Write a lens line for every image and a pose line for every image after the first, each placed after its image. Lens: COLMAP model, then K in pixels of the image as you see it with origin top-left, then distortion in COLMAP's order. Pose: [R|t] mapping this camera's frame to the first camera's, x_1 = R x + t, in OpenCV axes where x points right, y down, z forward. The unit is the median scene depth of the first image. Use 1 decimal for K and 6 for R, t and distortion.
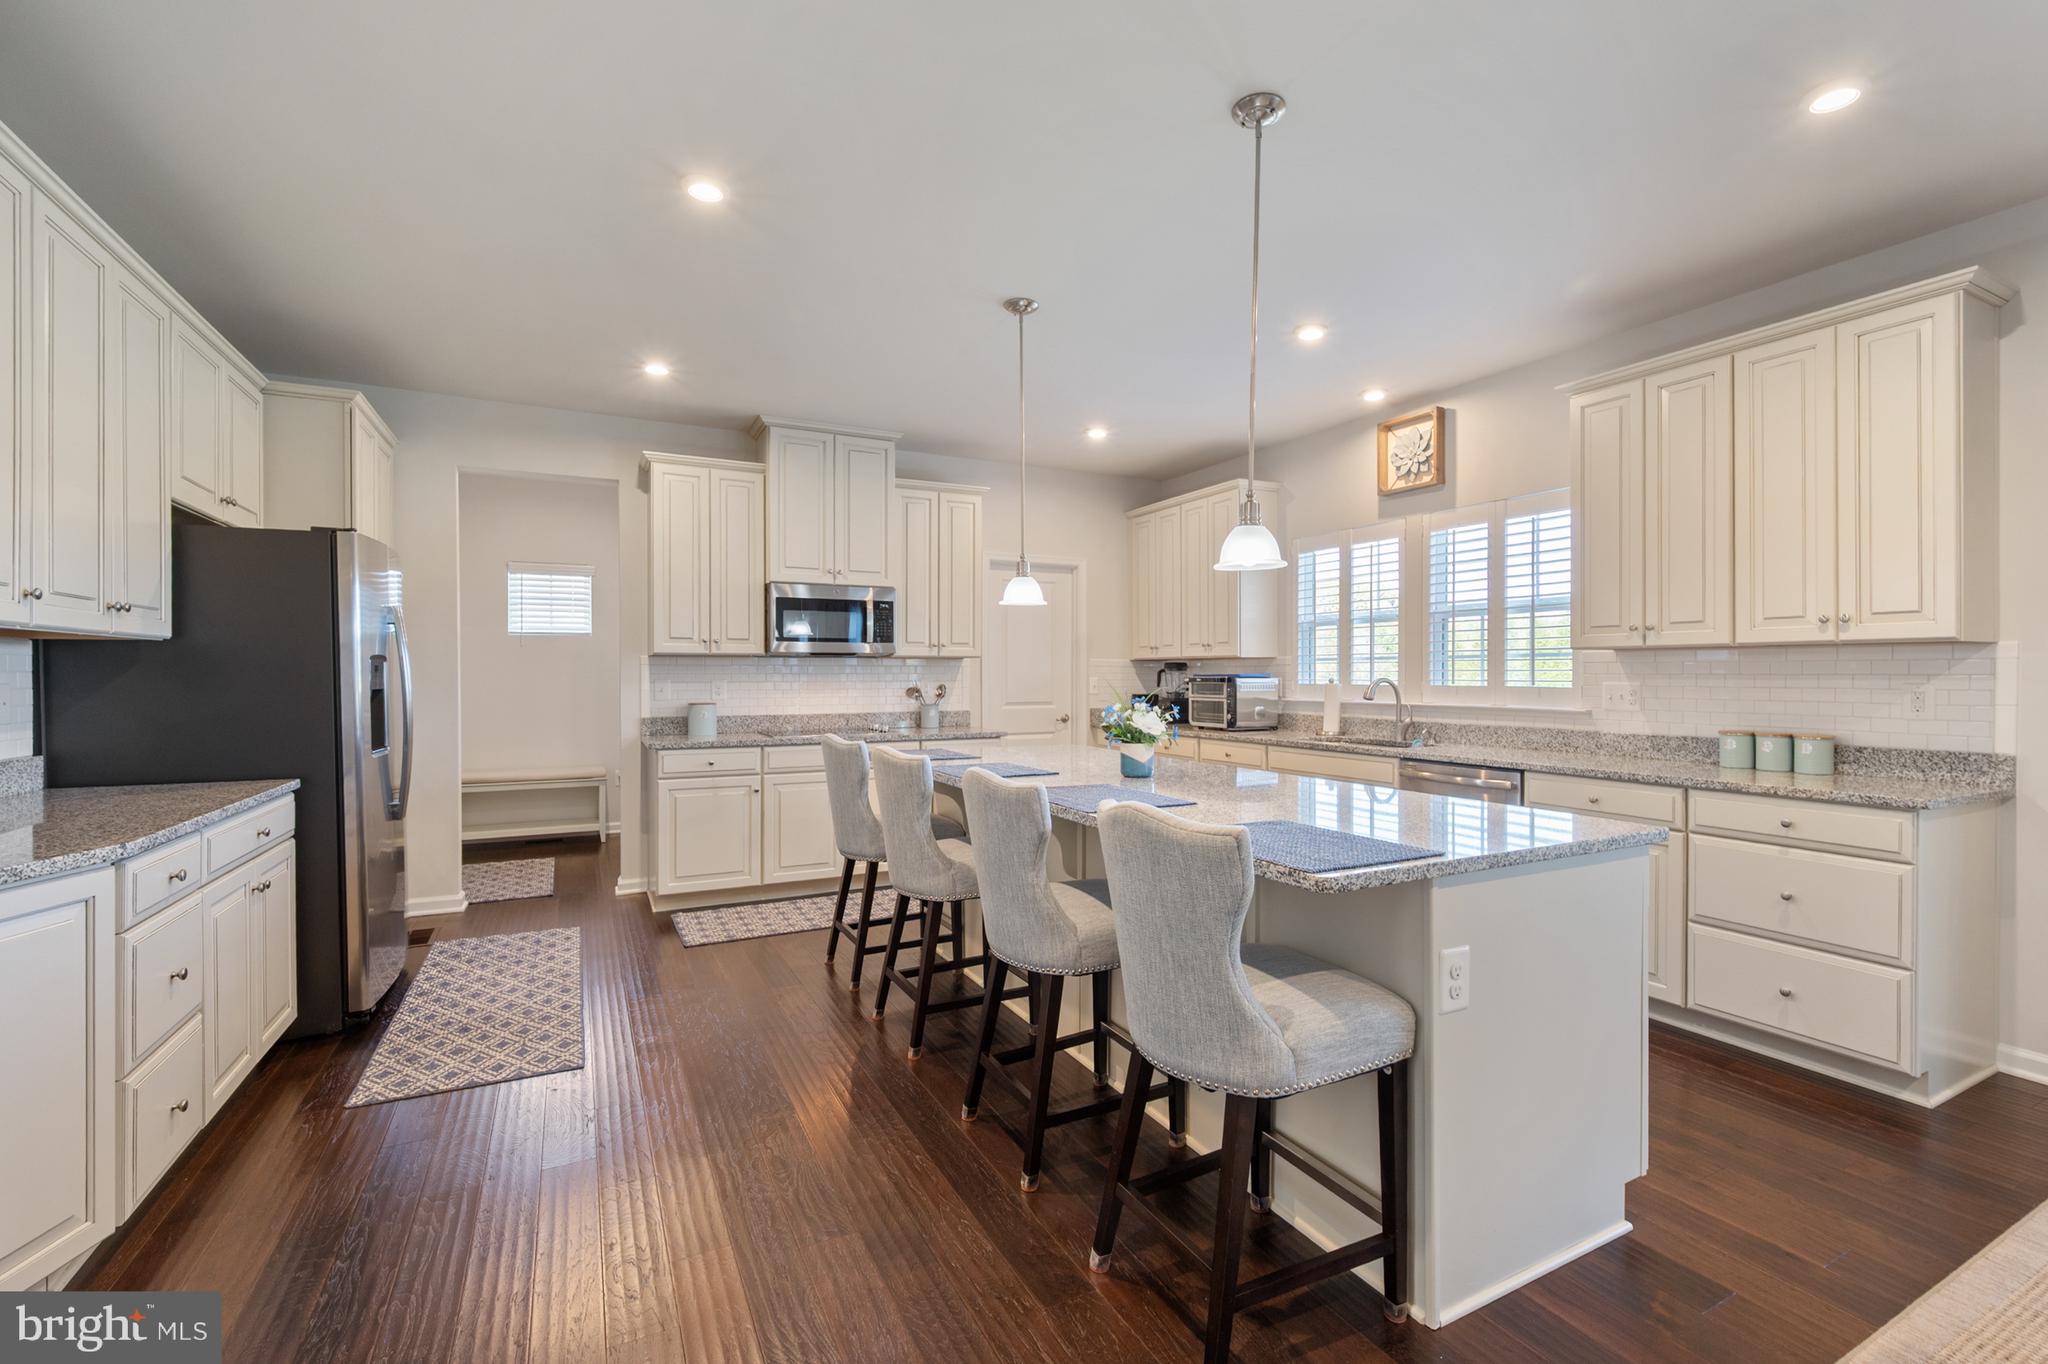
lens RADIAL K [[899.0, 0, 1055.8], [0, 899.0, 676.9], [0, 0, 1]] dist [-0.001027, -0.000527]
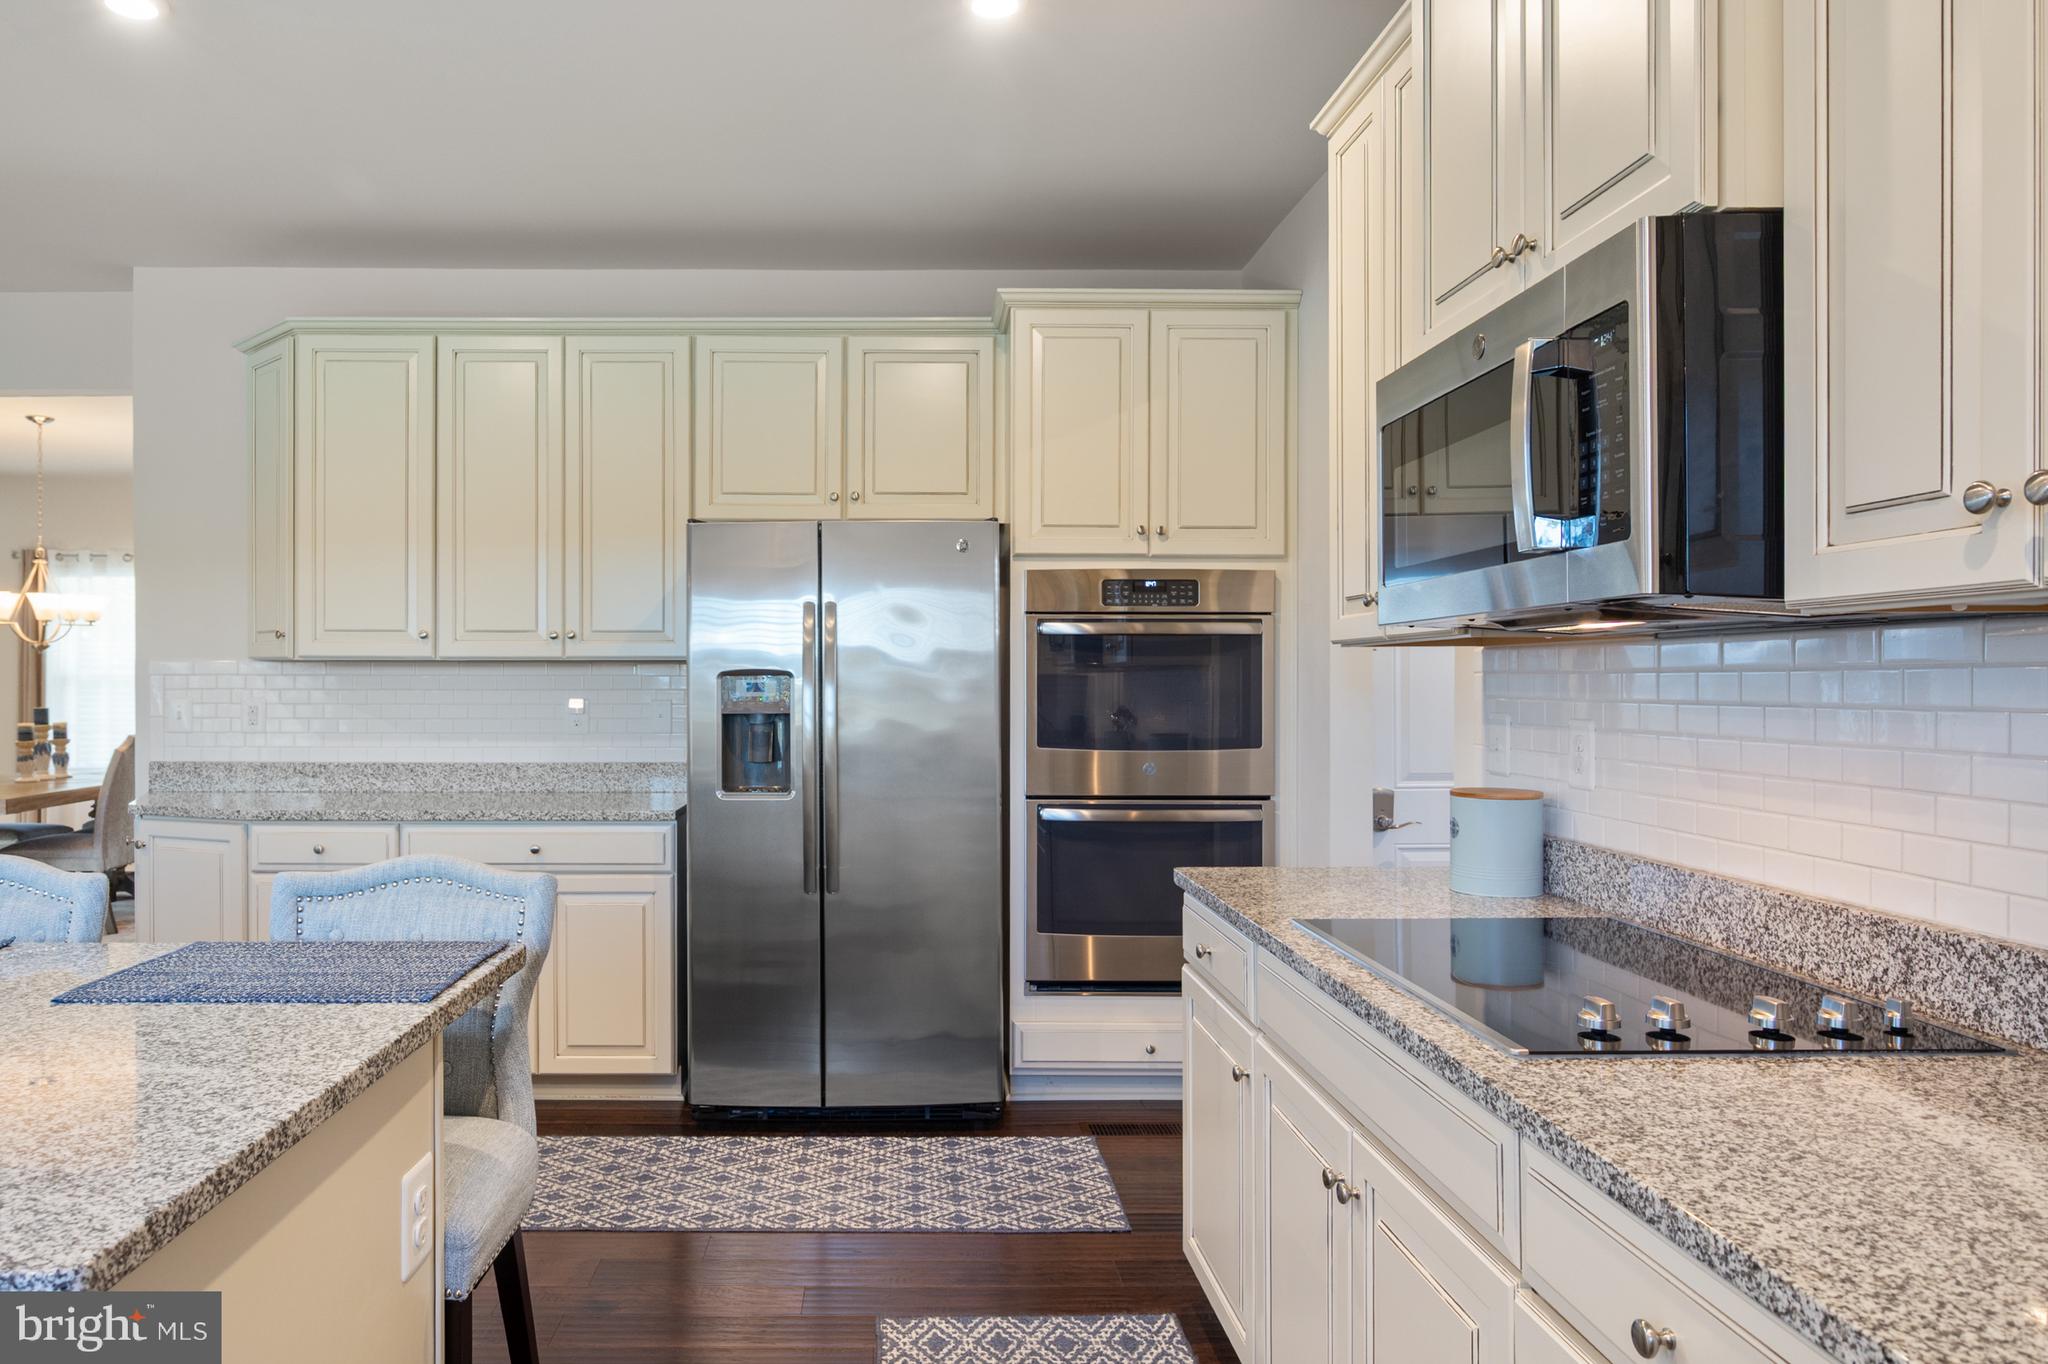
lens RADIAL K [[1290.0, 0, 888.4], [0, 1290.0, 687.1], [0, 0, 1]] dist [-0.003251, 0.001187]
pose [[-0.469432, 0.003661, -0.882961, 0.120262], [-0.001878, 0.999985, 0.005145, -0.010287], [0.882967, 0.004073, -0.469418, 1.113291]]
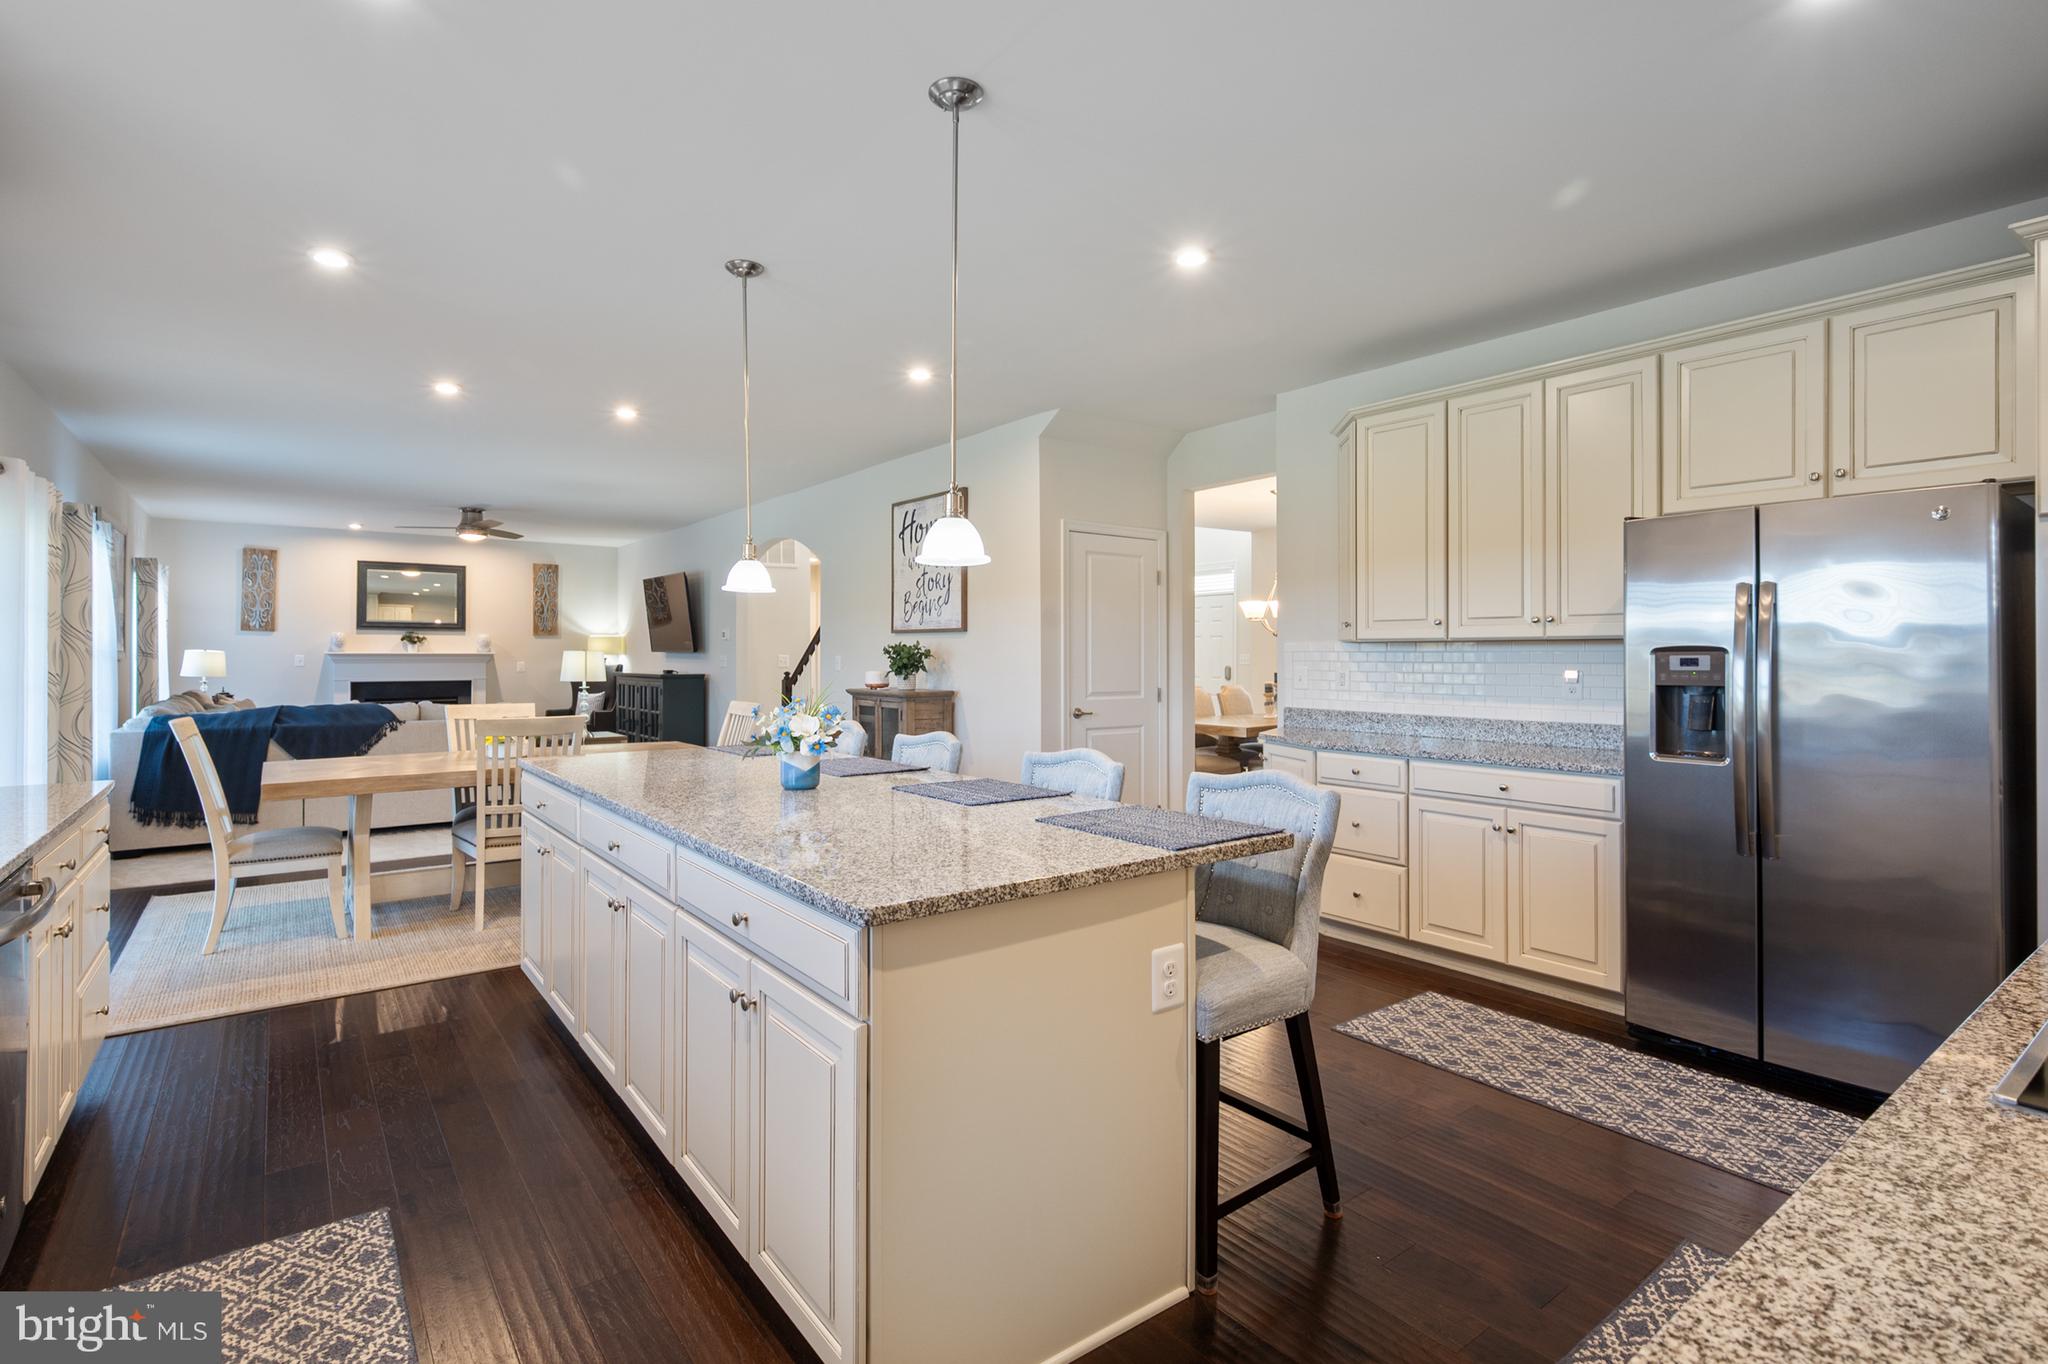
lens RADIAL K [[975.8, 0, 1022.8], [0, 975.8, 652.3], [0, 0, 1]] dist [-0.001962, 0.000059]
pose [[-0.987475, -0.000798, -0.157773, 0.016953], [-0.000595, 0.999999, -0.001338, -0.011348], [0.157774, -0.001228, -0.987474, 1.249144]]
